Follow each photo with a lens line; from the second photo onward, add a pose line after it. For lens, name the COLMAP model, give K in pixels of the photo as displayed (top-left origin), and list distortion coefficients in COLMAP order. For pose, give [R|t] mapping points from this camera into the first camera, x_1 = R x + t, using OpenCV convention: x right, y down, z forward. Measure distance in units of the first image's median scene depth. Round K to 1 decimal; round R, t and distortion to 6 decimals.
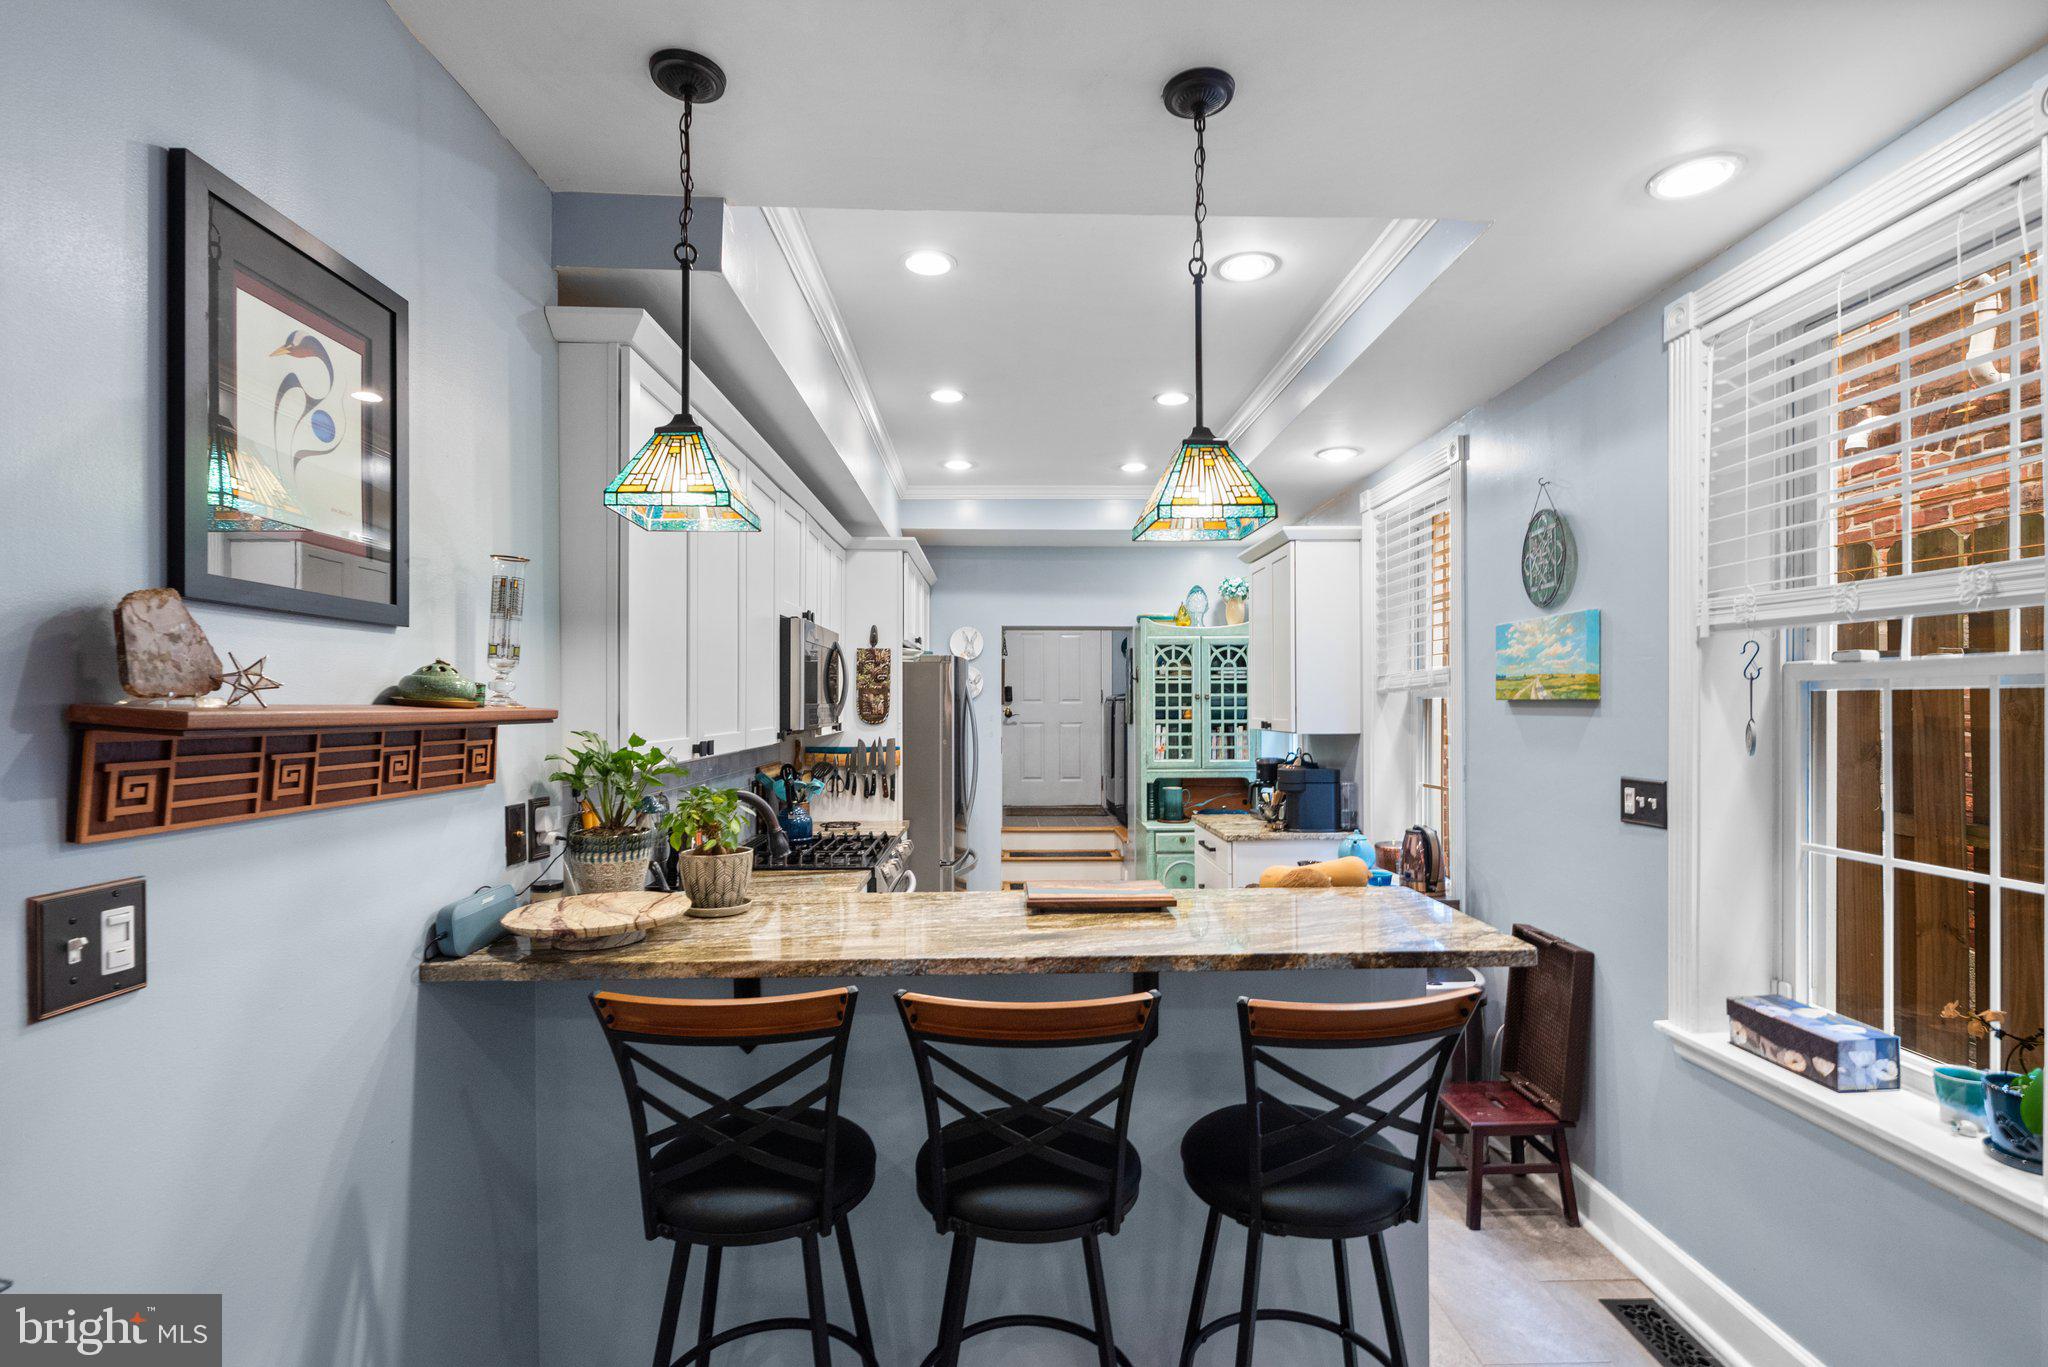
lens RADIAL K [[958.7, 0, 1027.6], [0, 958.7, 700.3], [0, 0, 1]] dist [-0.001435, 0.000013]
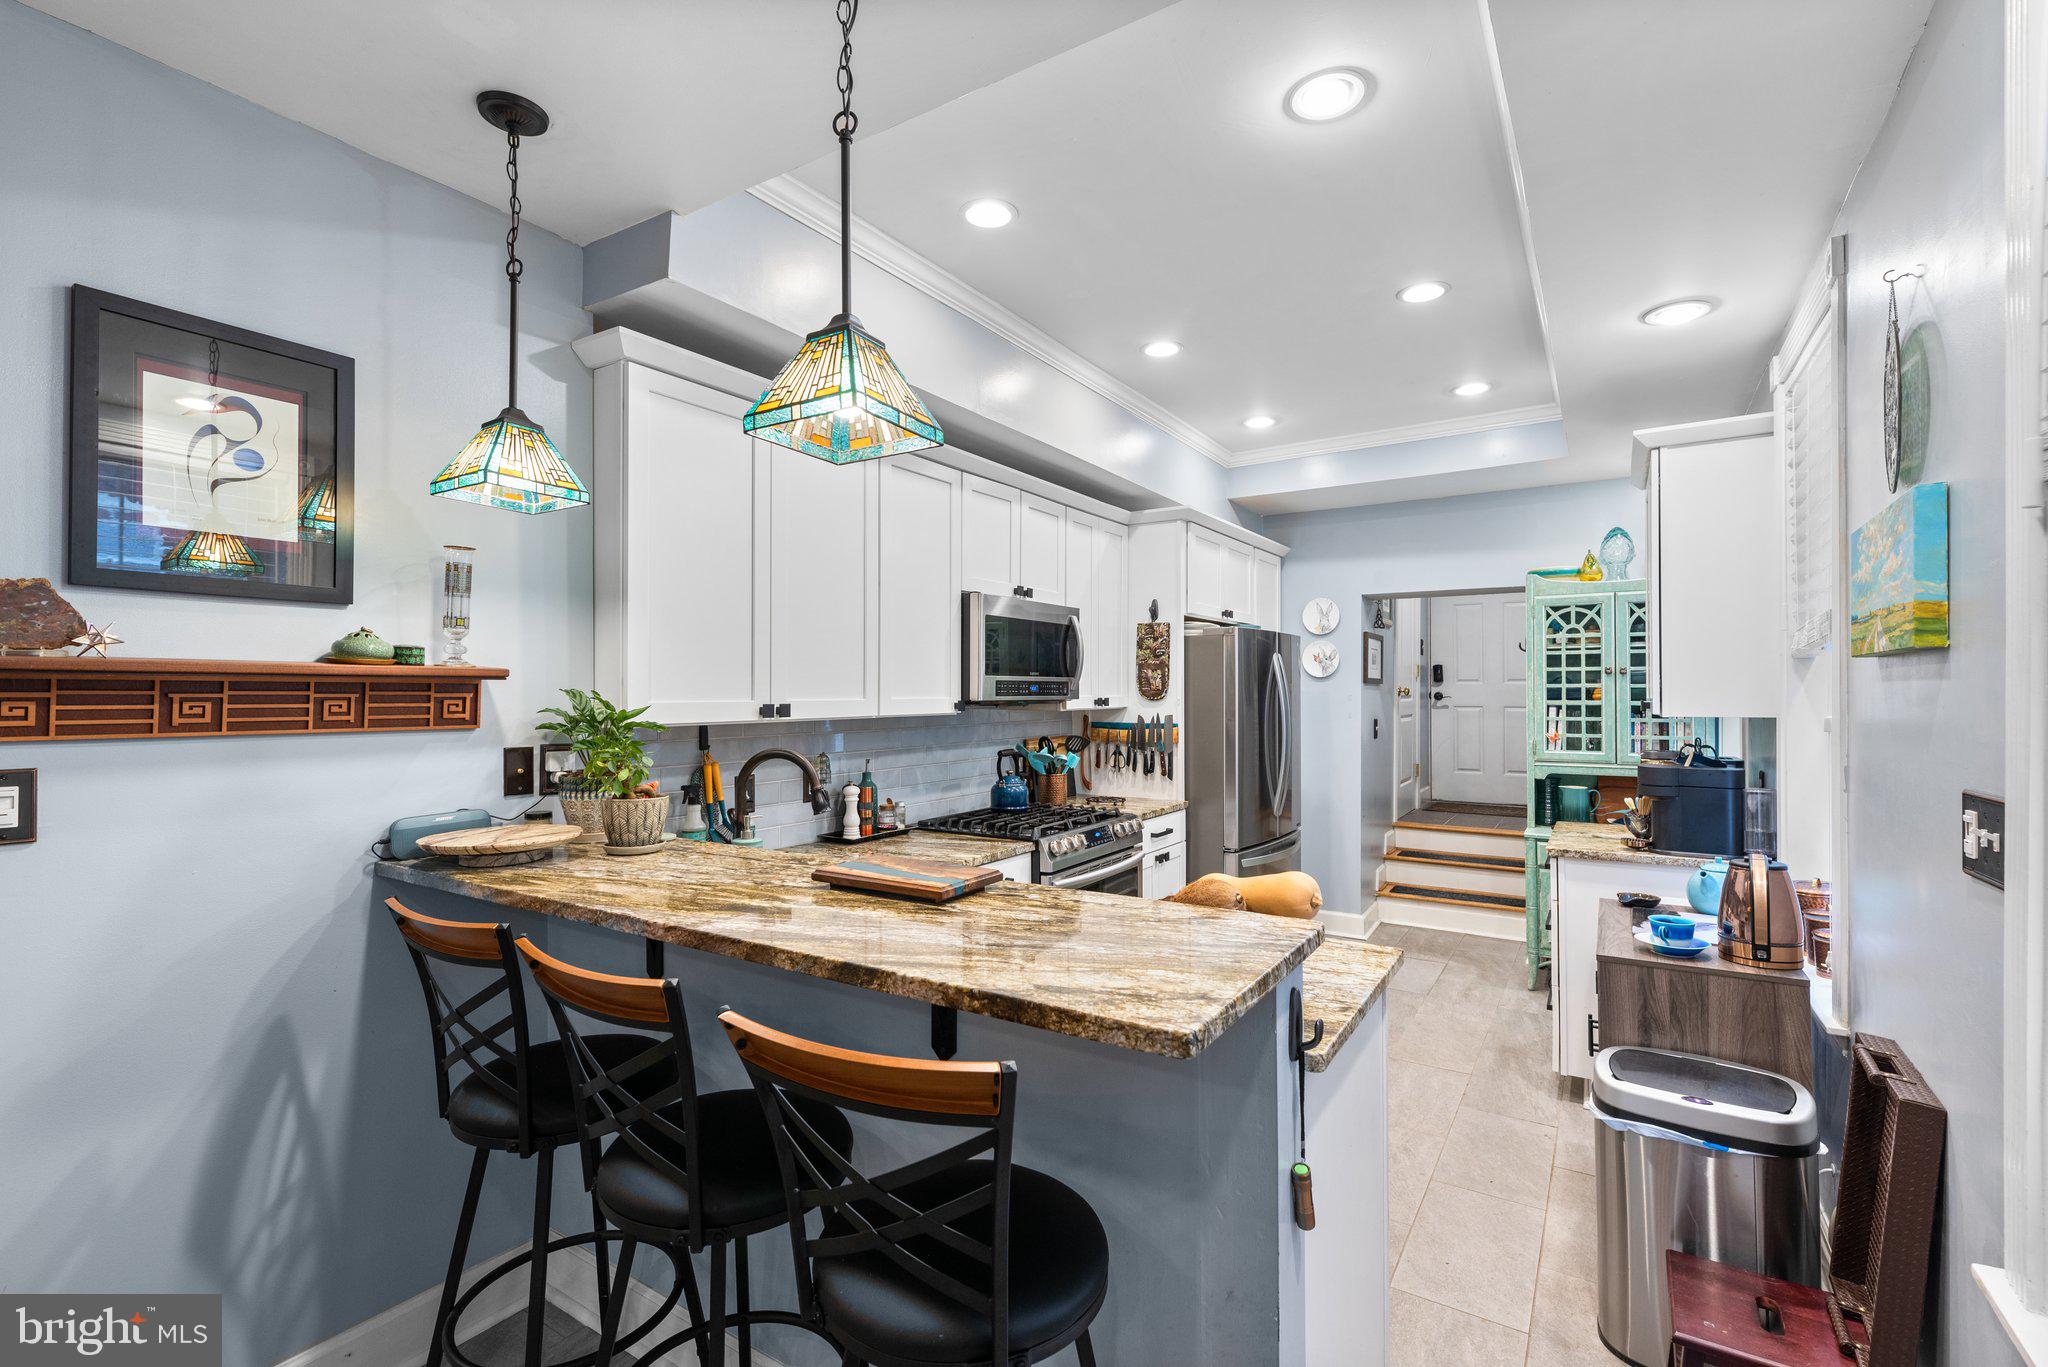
lens RADIAL K [[914.9, 0, 1017.7], [0, 914.9, 683.4], [0, 0, 1]] dist [0.004095, -0.002085]
pose [[0.821876, -0.003517, -0.569656, 0.259750], [0.000512, 0.999985, -0.005436, 0.012686], [0.569666, 0.004176, 0.821865, 0.151526]]
